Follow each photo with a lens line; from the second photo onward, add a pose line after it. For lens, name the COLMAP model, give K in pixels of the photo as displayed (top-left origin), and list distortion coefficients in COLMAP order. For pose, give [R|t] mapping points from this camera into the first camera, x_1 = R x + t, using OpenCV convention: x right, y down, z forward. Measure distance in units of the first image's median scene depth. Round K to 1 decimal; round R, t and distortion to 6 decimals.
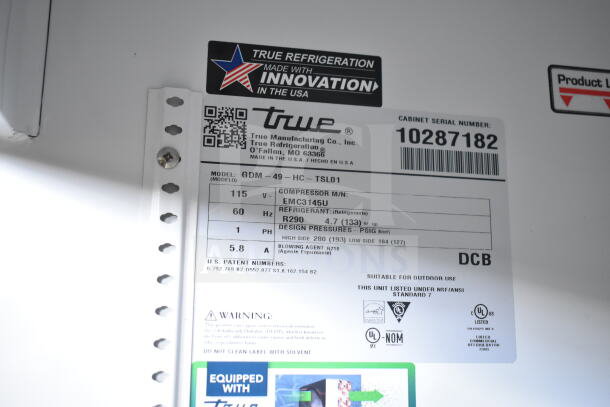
lens RADIAL K [[689.7, 0, 305.1], [0, 689.7, 202.8], [0, 0, 1]] dist [-0.025308, 0.000000]
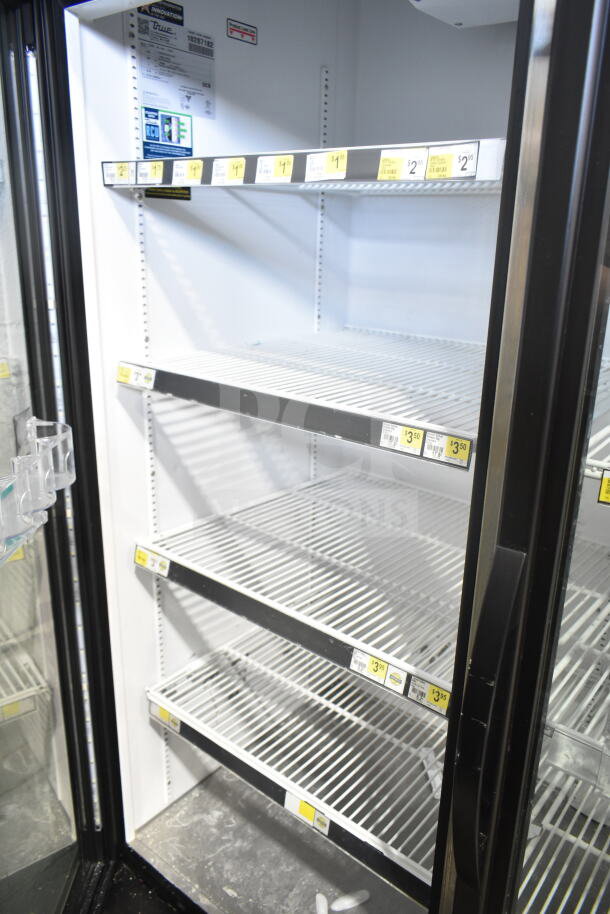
lens RADIAL K [[694.0, 0, 304.2], [0, 694.0, 456.8], [0, 0, 1]] dist [-0.003596, -0.000167]
pose [[0.782018, -0.180592, 0.596519, -1.771509], [-0.146188, 0.877252, 0.457229, 0.059007], [-0.605869, -0.444765, 0.659626, -2.382820]]
